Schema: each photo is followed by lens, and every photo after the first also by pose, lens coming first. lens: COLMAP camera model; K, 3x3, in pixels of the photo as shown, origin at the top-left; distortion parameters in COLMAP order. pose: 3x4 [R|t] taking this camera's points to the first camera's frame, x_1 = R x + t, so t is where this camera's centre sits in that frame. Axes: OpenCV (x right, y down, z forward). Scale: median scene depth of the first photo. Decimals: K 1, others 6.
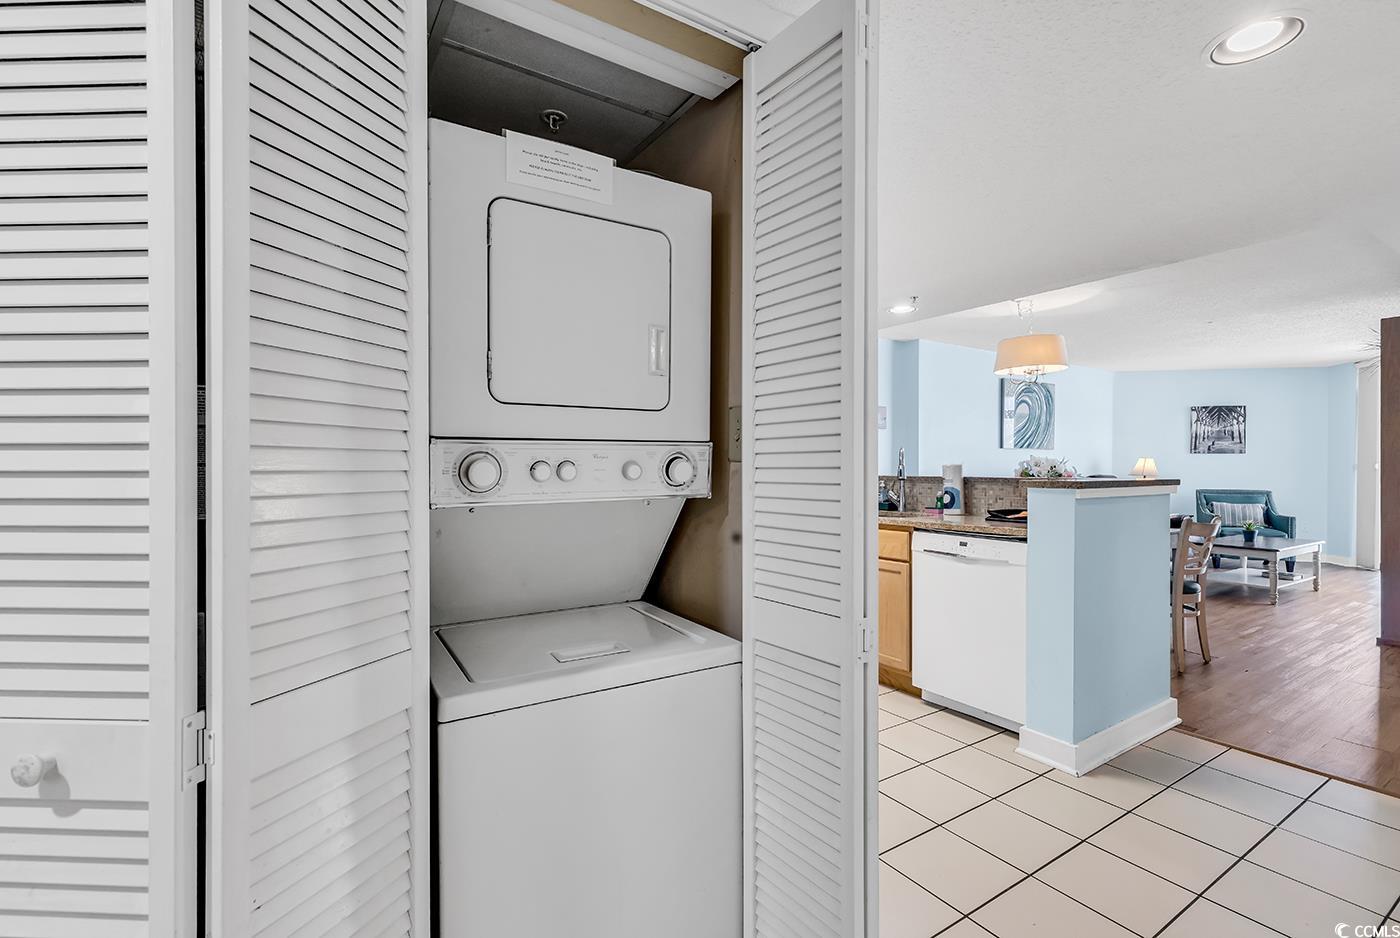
lens RADIAL K [[637.7, 0, 748.1], [0, 637.7, 470.3], [0, 0, 1]] dist [-0.081731, 0.062879]
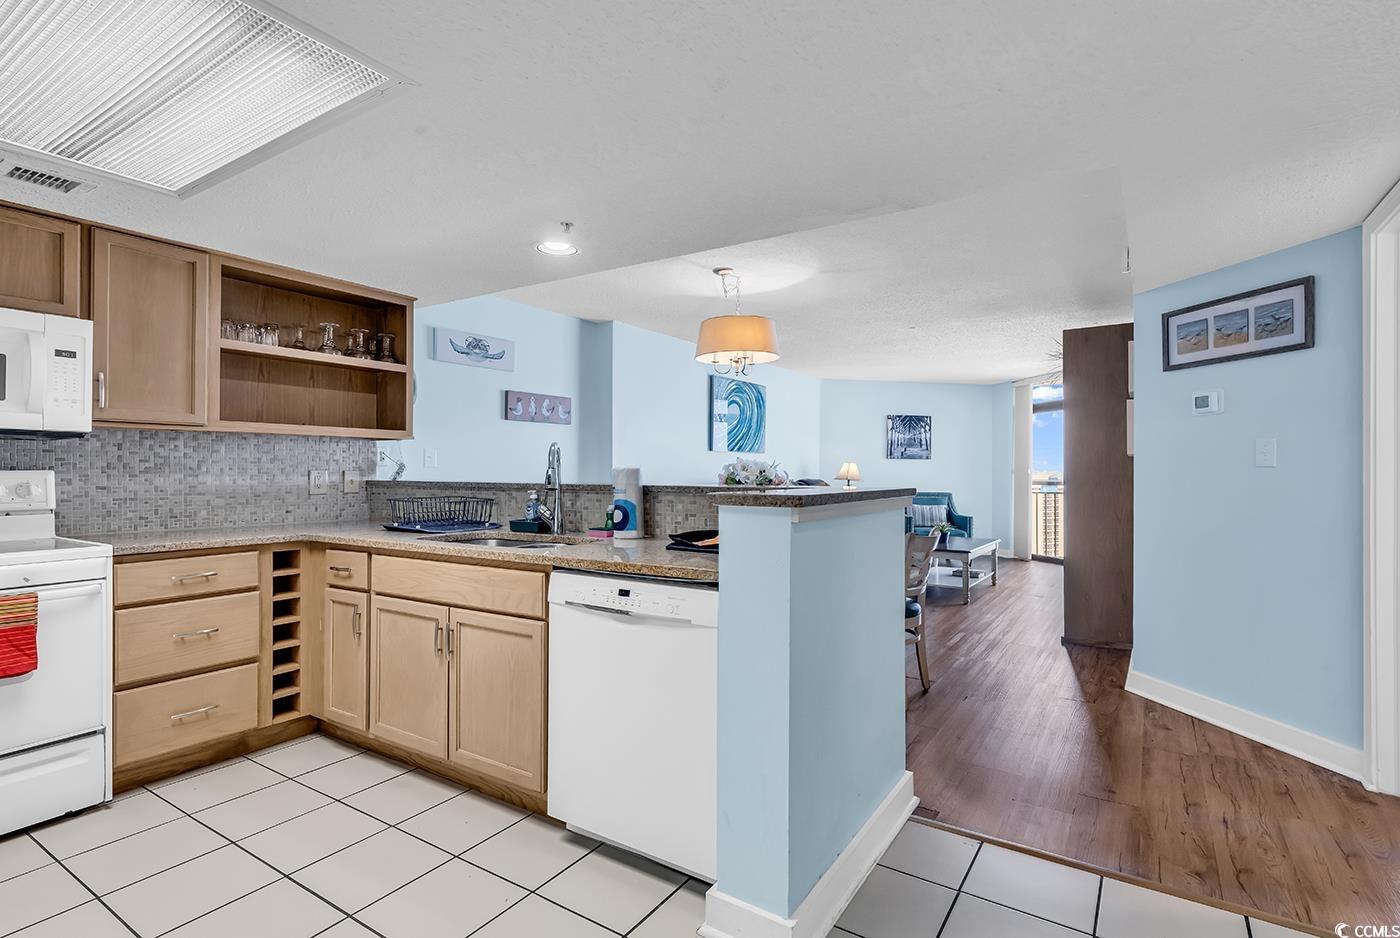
lens RADIAL K [[584.1, 0, 671.2], [0, 584.1, 469.1], [0, 0, 1]] dist [0.002427, 0.000047]
pose [[0.960504, 0.003375, 0.278245, 0.160254], [-0.001286, 0.999970, -0.007690, -0.002070], [-0.278263, 0.007028, 0.960479, 0.304770]]
